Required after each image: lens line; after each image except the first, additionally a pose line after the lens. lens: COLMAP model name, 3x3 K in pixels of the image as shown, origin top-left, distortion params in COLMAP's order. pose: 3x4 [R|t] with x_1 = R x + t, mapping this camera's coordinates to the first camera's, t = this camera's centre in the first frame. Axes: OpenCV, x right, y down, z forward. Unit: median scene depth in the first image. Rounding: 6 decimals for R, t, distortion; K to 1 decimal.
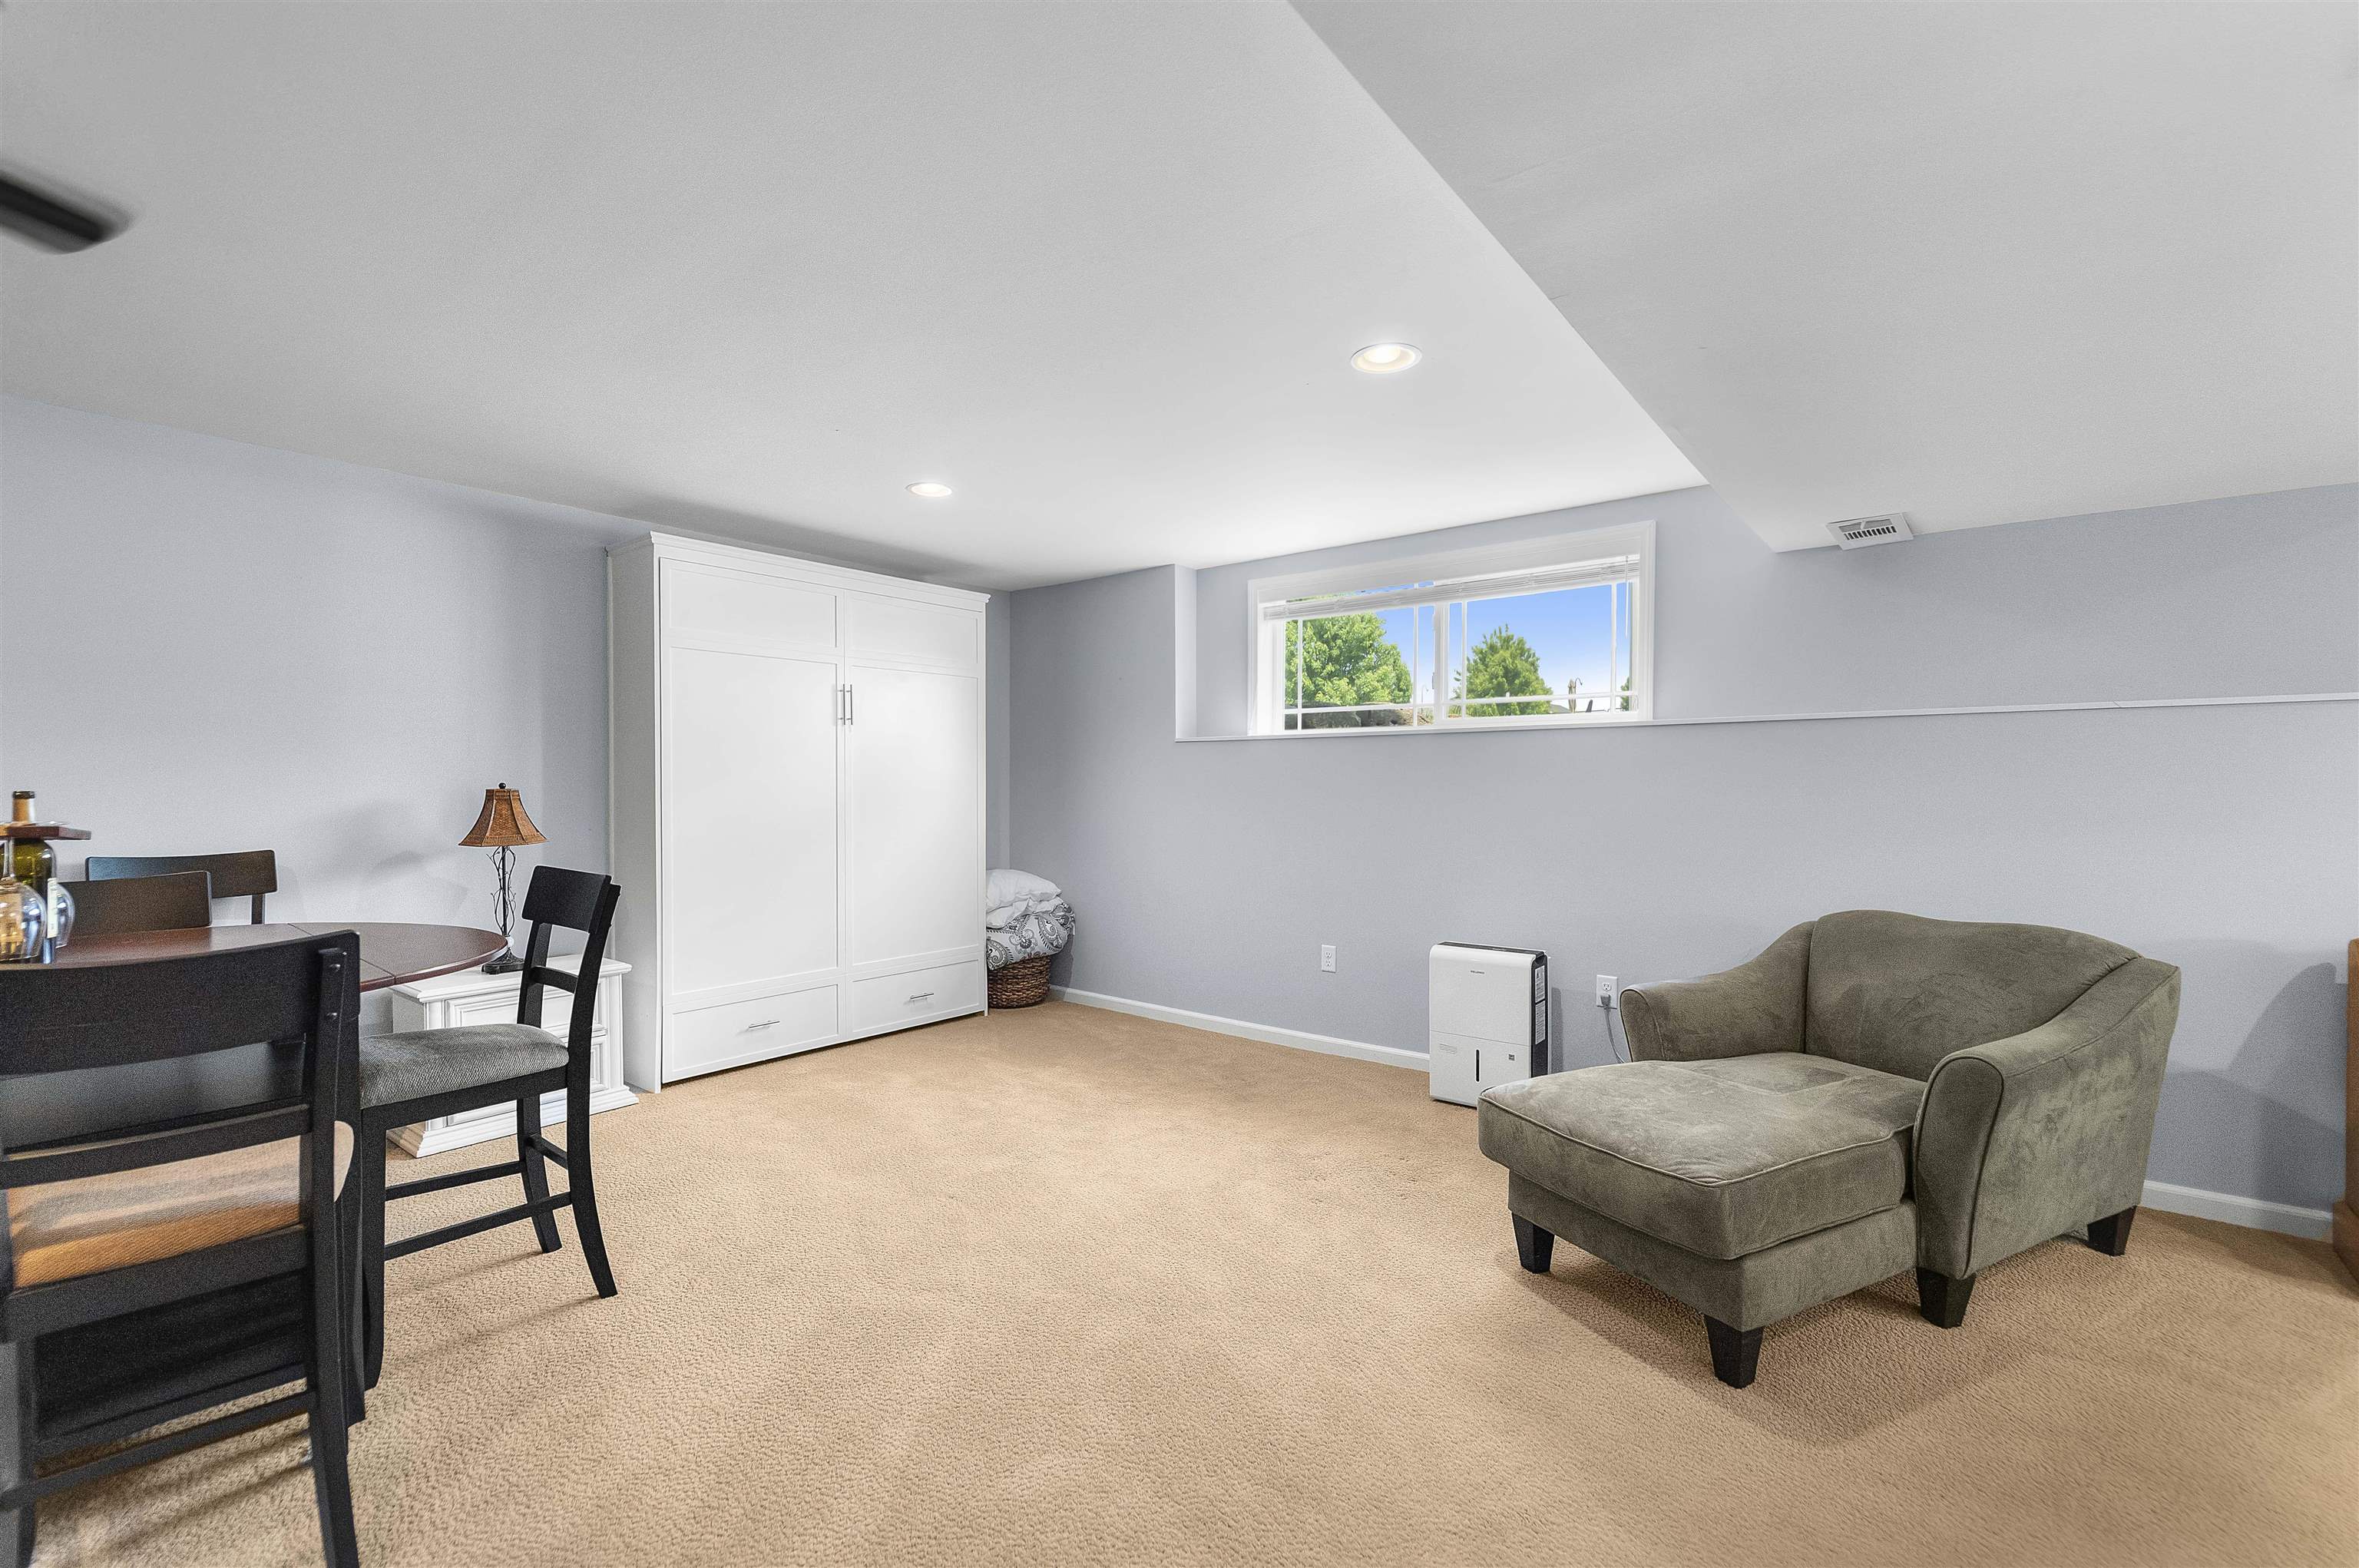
lens RADIAL K [[1011.4, 0, 1162.0], [0, 1011.4, 793.5], [0, 0, 1]] dist [0.000515, -0.000061]
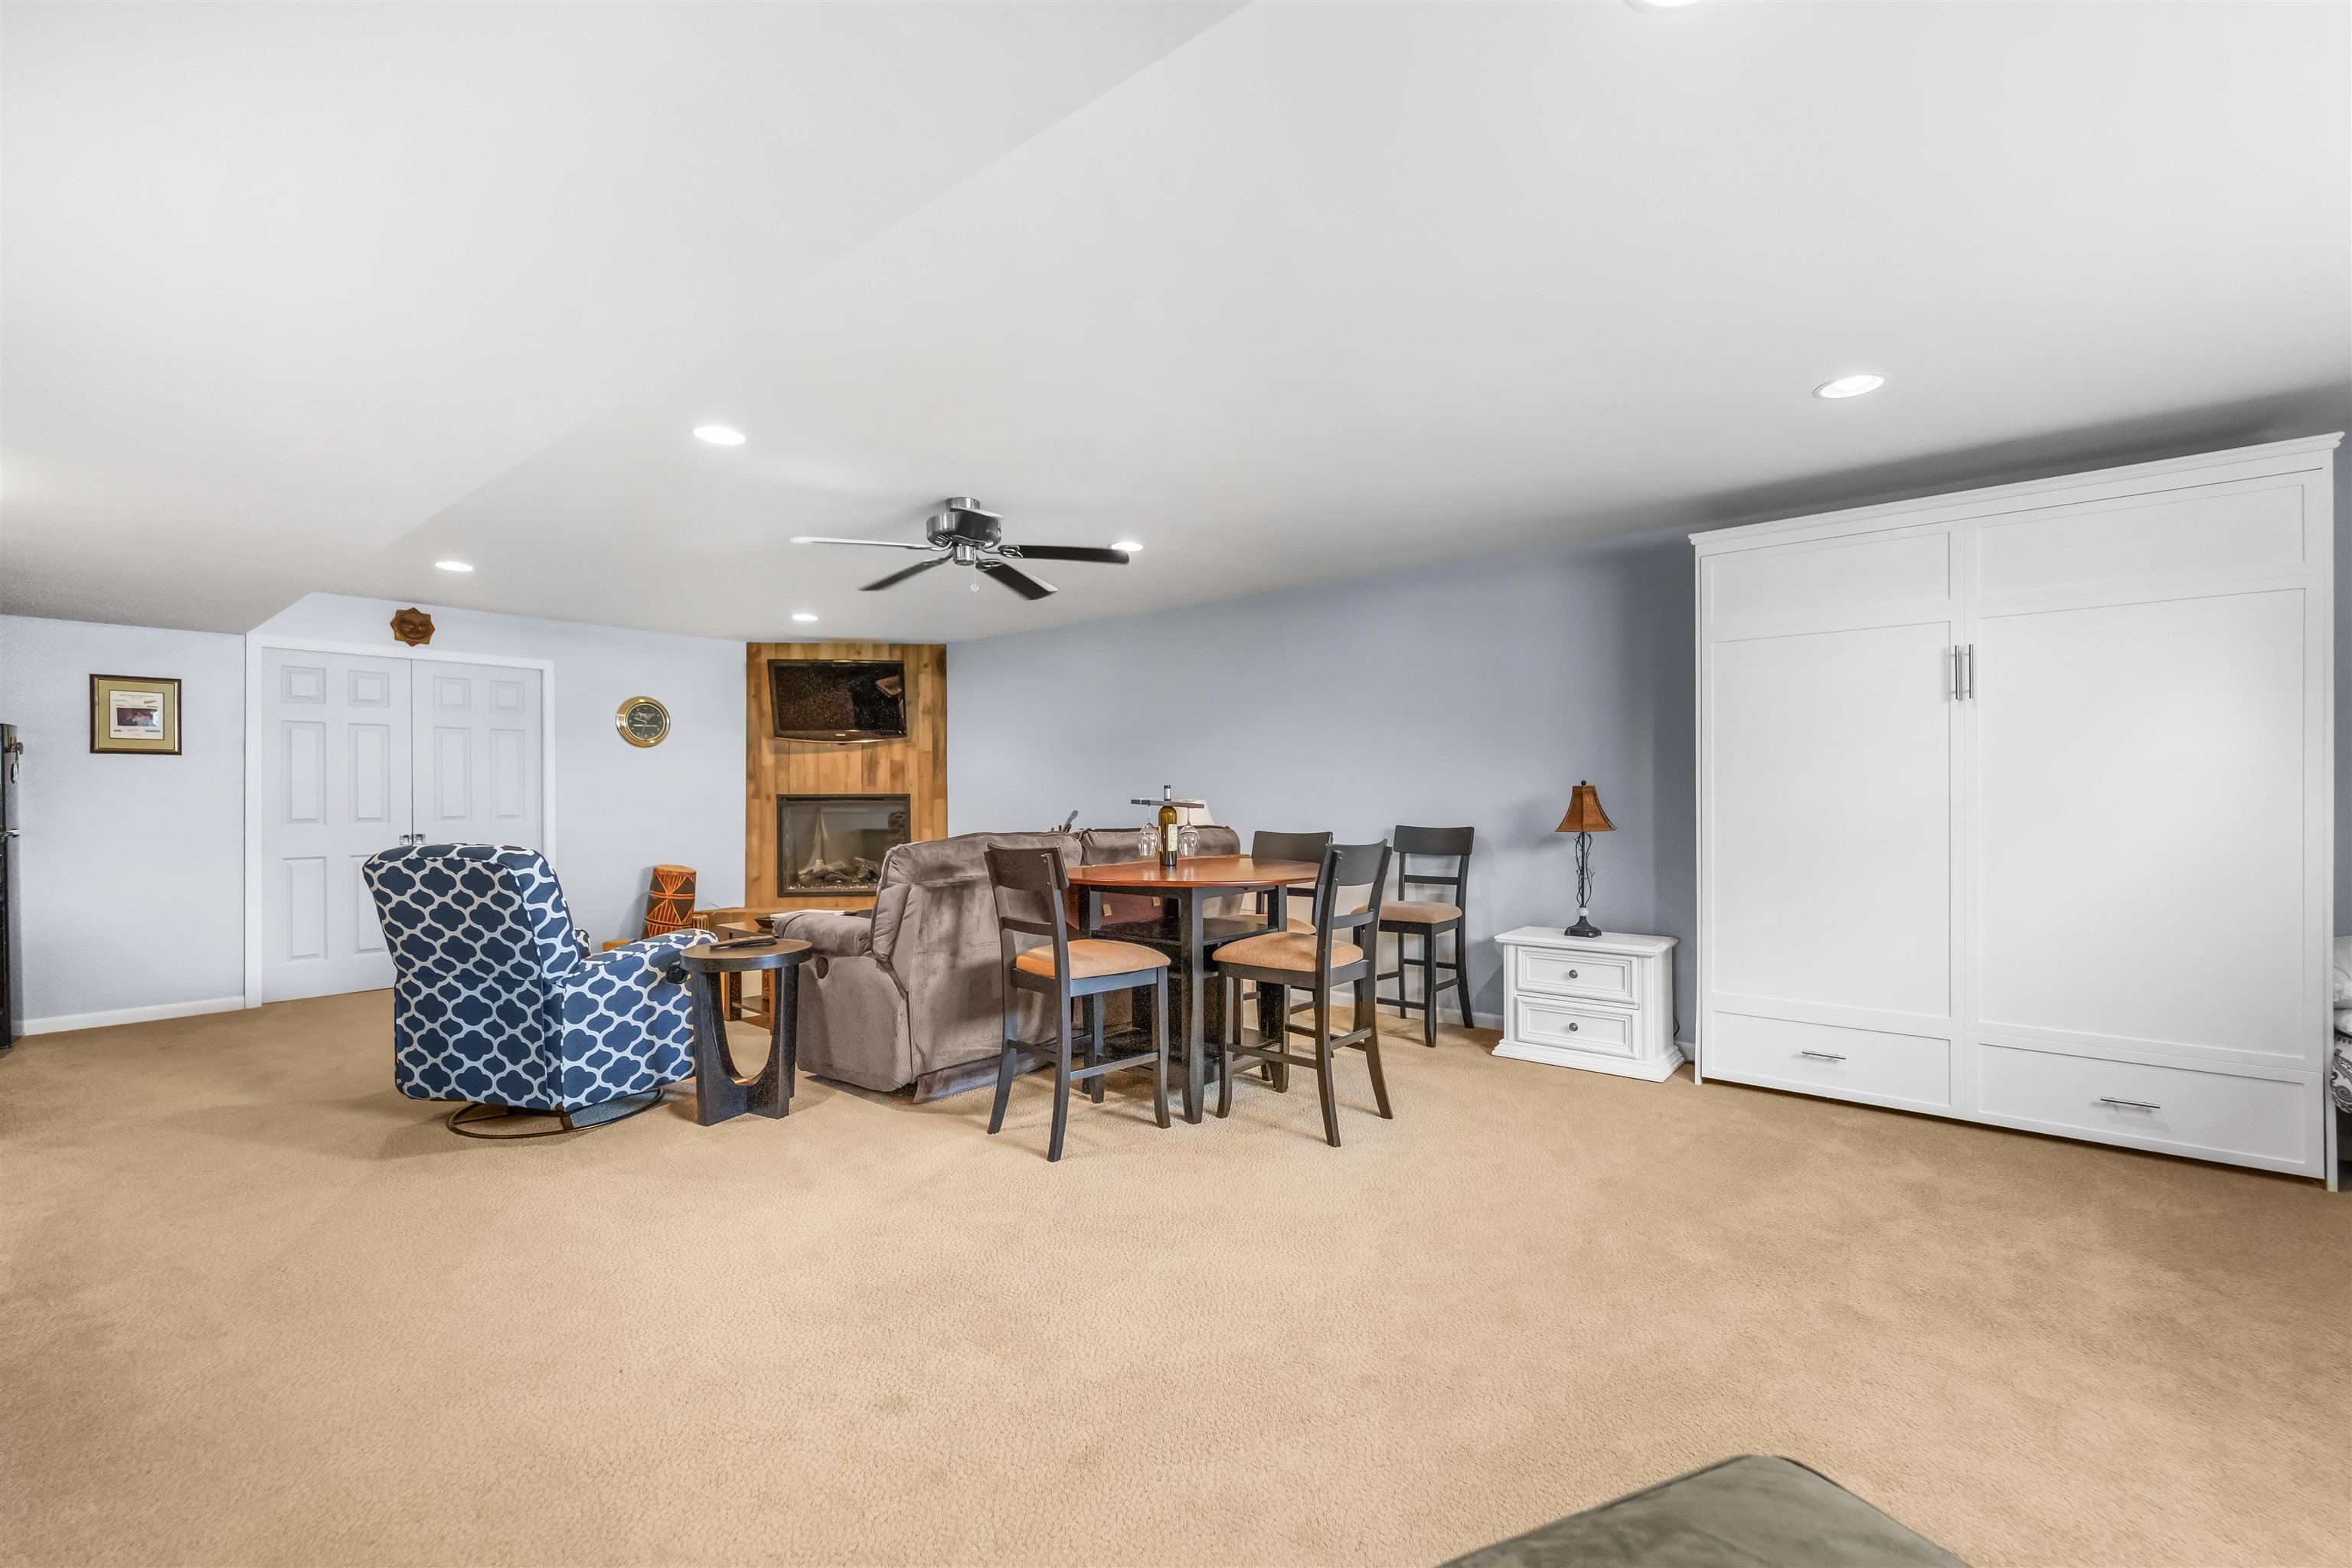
lens RADIAL K [[968.2, 0, 1173.9], [0, 968.2, 790.0], [0, 0, 1]] dist [0.003753, -0.000383]
pose [[-0.006803, -0.000708, -0.999977, 0.367940], [-0.005120, 0.999987, -0.000673, 0.003135], [0.999964, 0.005116, -0.006807, 0.368281]]
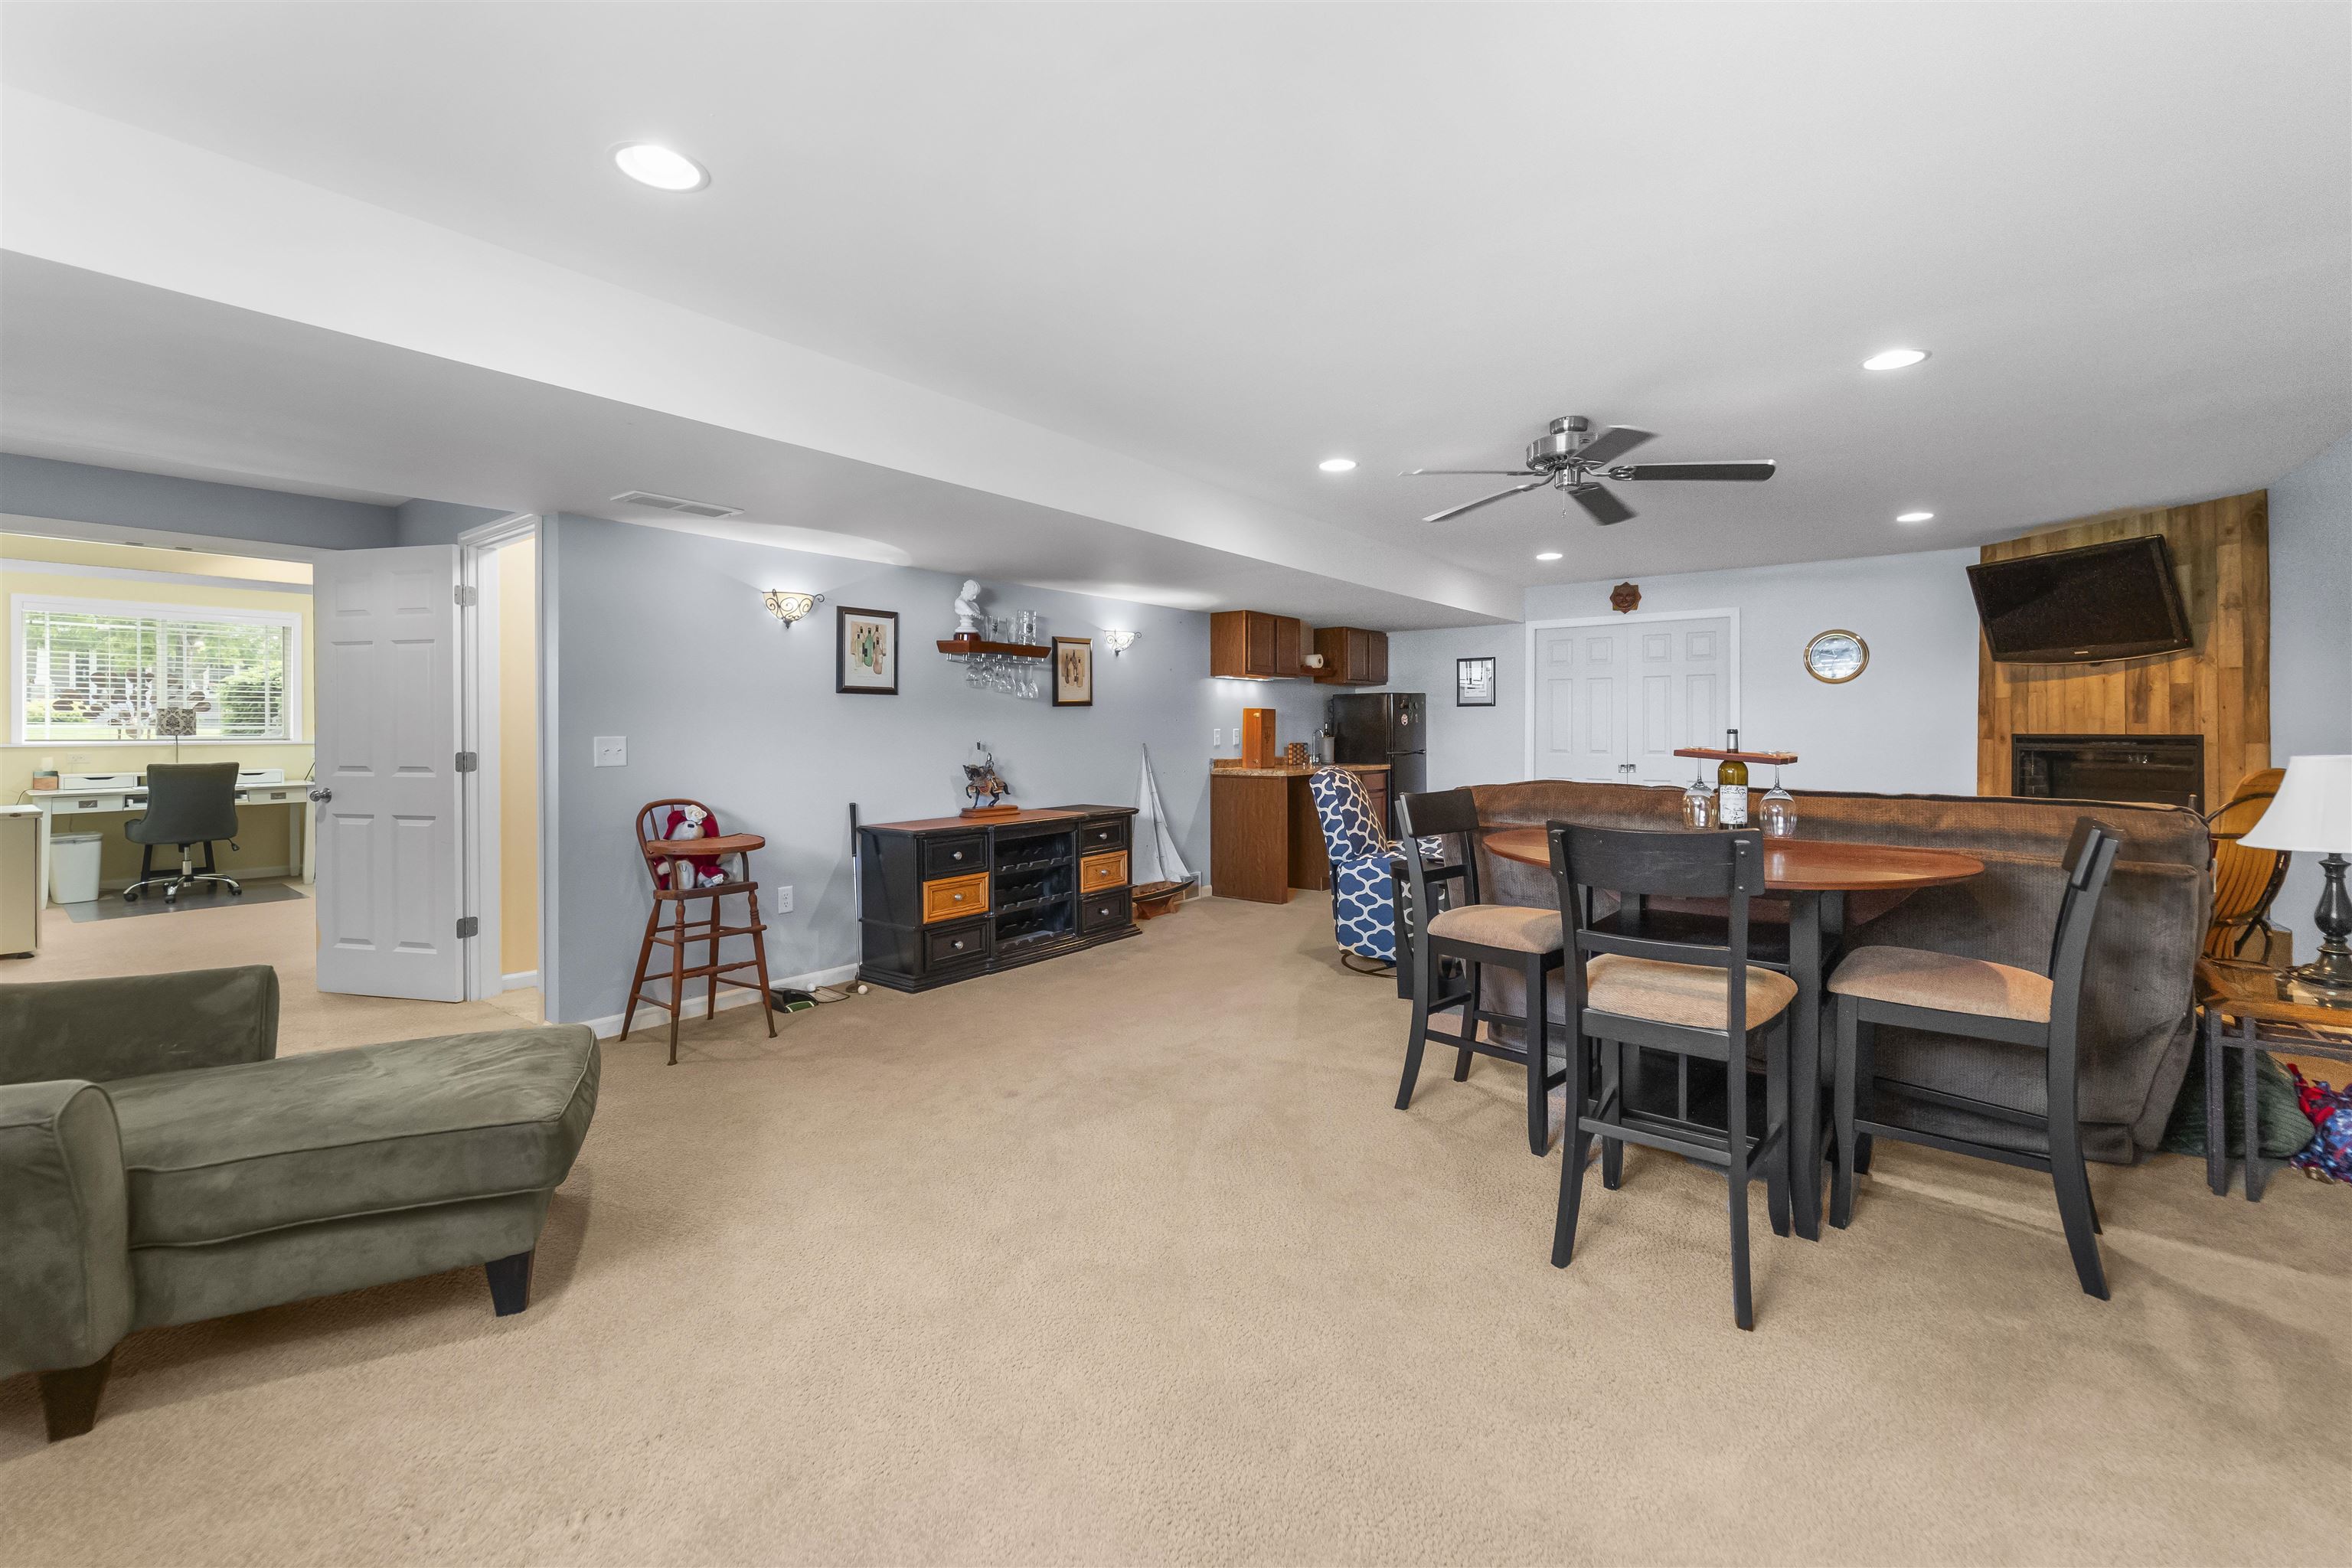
lens RADIAL K [[997.9, 0, 1207.6], [0, 997.9, 729.0], [0, 0, 1]] dist [0.000857, -0.000066]
pose [[-0.998937, 0.002784, -0.046015, -0.077769], [0.002380, 0.999958, 0.008828, -0.006525], [0.046038, 0.008710, -0.998902, 0.887953]]
